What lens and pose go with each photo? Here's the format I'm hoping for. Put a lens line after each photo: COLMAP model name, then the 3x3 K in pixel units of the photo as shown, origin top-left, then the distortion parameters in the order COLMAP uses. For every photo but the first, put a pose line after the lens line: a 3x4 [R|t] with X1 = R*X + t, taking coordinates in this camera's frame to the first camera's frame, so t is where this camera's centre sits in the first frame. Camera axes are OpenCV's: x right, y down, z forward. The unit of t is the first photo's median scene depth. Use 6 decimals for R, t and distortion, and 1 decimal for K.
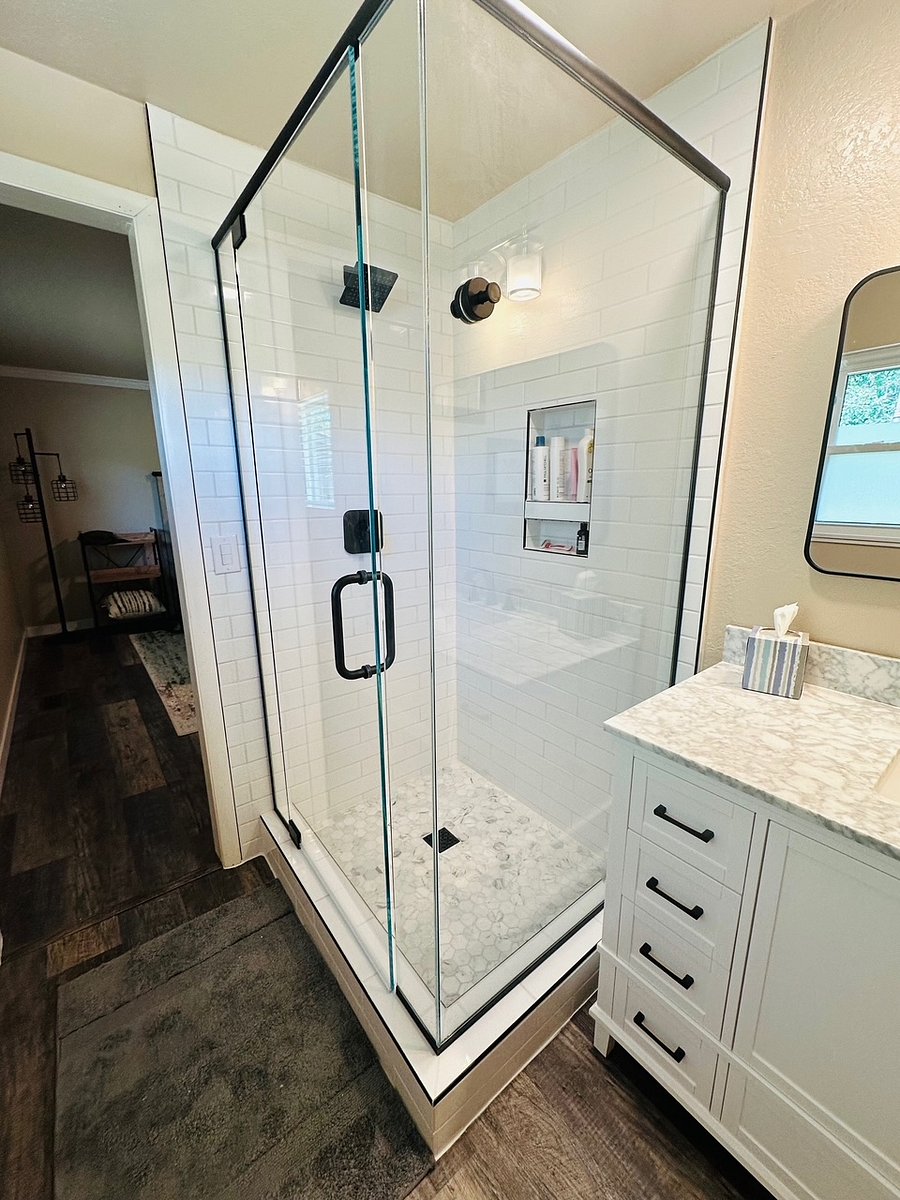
lens RADIAL K [[483.5, 0, 449.8], [0, 483.5, 600.7], [0, 0, 1]] dist [-0.007048, 0.000474]
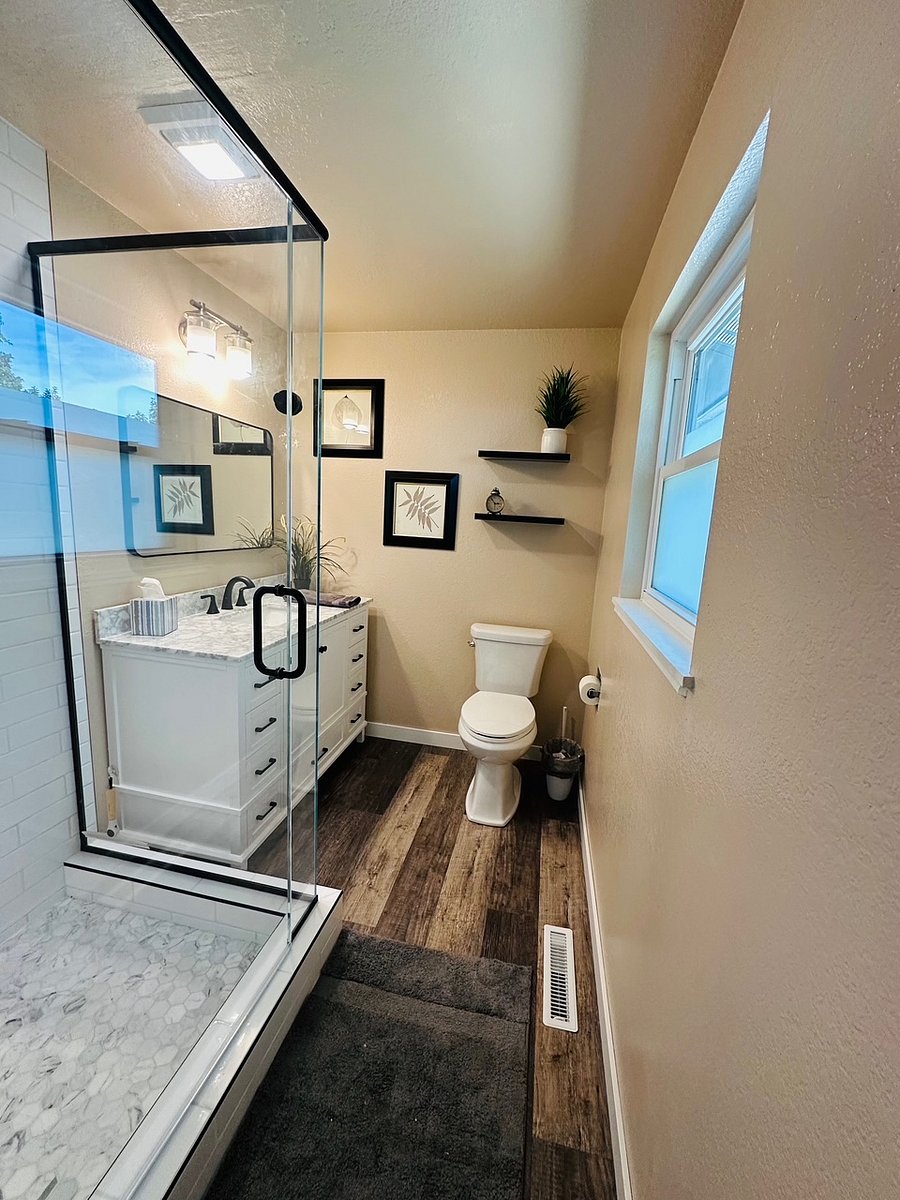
lens RADIAL K [[483.5, 0, 454.3], [0, 483.5, 600.9], [0, 0, 1]] dist [-0.007048, 0.000474]
pose [[-0.645899, -0.160613, 0.746336, -1.212308], [0.126502, 0.941586, 0.312110, -0.308747], [-0.752869, 0.296005, -0.587852, 1.254430]]
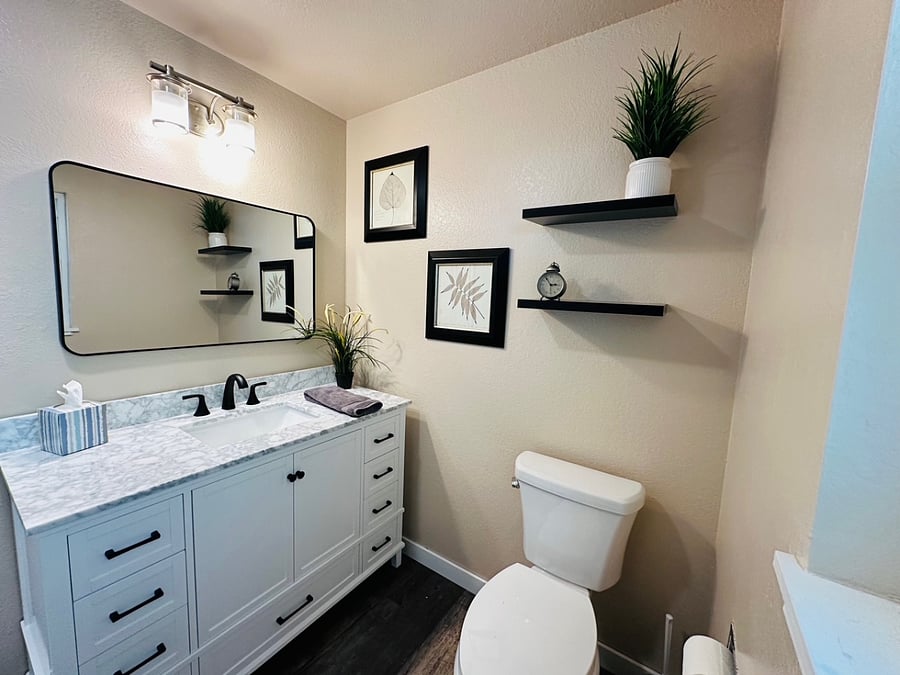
lens RADIAL K [[362.6, 0, 443.9], [0, 362.6, 336.1], [0, 0, 1]] dist [-0.007048, 0.000474]
pose [[-0.289322, -0.108283, 0.951087, -0.566707], [0.186316, 0.968208, 0.166910, -0.096200], [-0.938924, 0.225494, -0.259949, 0.262411]]
